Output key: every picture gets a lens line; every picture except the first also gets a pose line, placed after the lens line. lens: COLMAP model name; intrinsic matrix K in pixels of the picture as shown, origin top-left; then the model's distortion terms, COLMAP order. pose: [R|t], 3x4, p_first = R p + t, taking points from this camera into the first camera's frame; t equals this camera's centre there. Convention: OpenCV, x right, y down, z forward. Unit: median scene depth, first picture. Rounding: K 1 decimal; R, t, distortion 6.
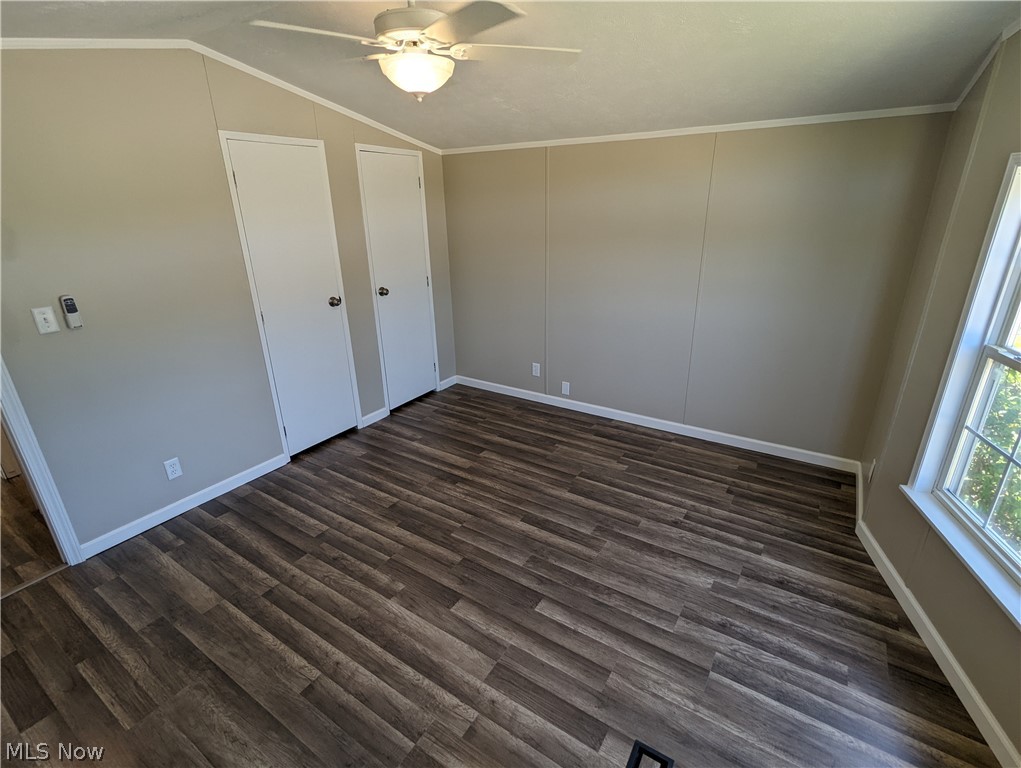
lens RADIAL K [[485.4, 0, 510.2], [0, 485.4, 382.8], [0, 0, 1]] dist [-0.002412, 0.000629]
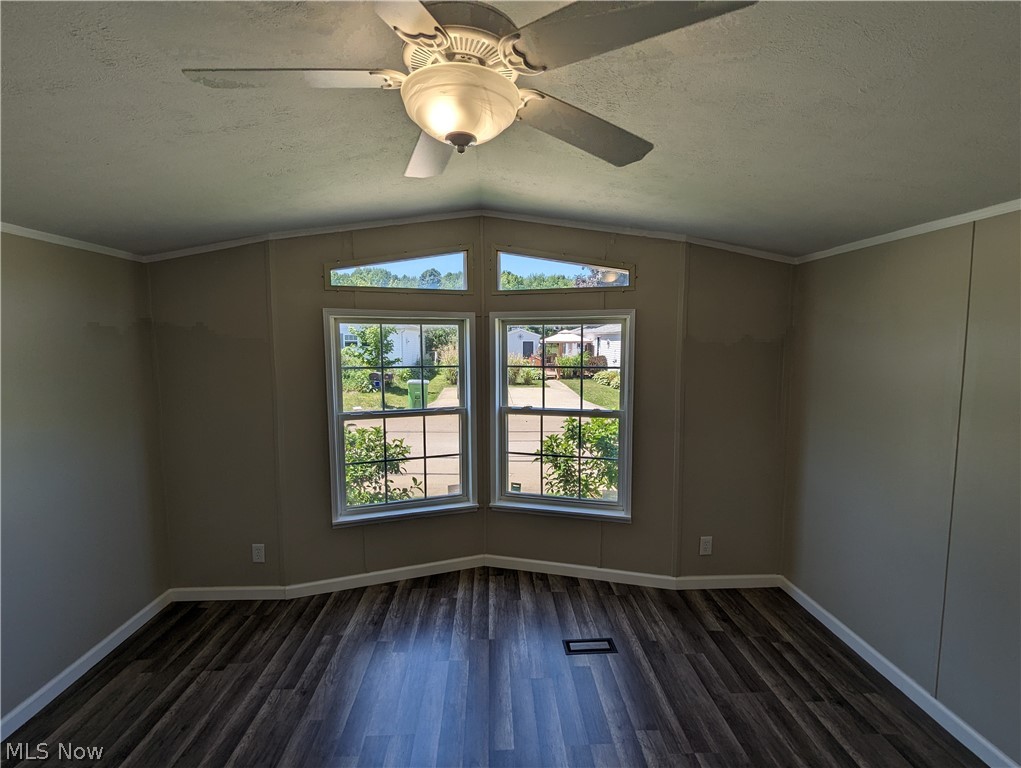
lens RADIAL K [[485.4, 0, 510.2], [0, 485.4, 386.9], [0, 0, 1]] dist [-0.002412, 0.000629]
pose [[-0.580167, -0.055243, 0.812622, -0.504131], [0.297460, 0.914412, 0.274533, -0.310140], [-0.758237, 0.400998, -0.514079, 0.950641]]
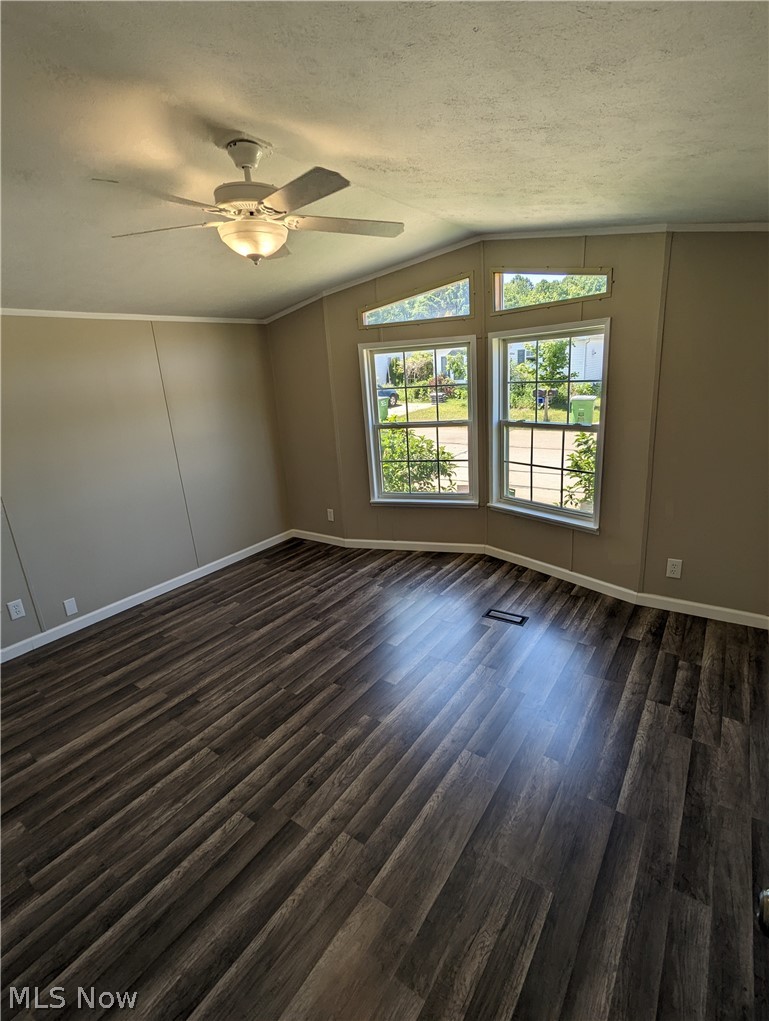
lens RADIAL K [[485.4, 0, 380.7], [0, 485.4, 511.1], [0, 0, 1]] dist [-0.002412, 0.000629]
pose [[0.039418, -0.266281, 0.963089, -0.923840], [0.411788, 0.882516, 0.227149, -0.154221], [-0.910427, 0.387635, 0.144438, 0.553872]]
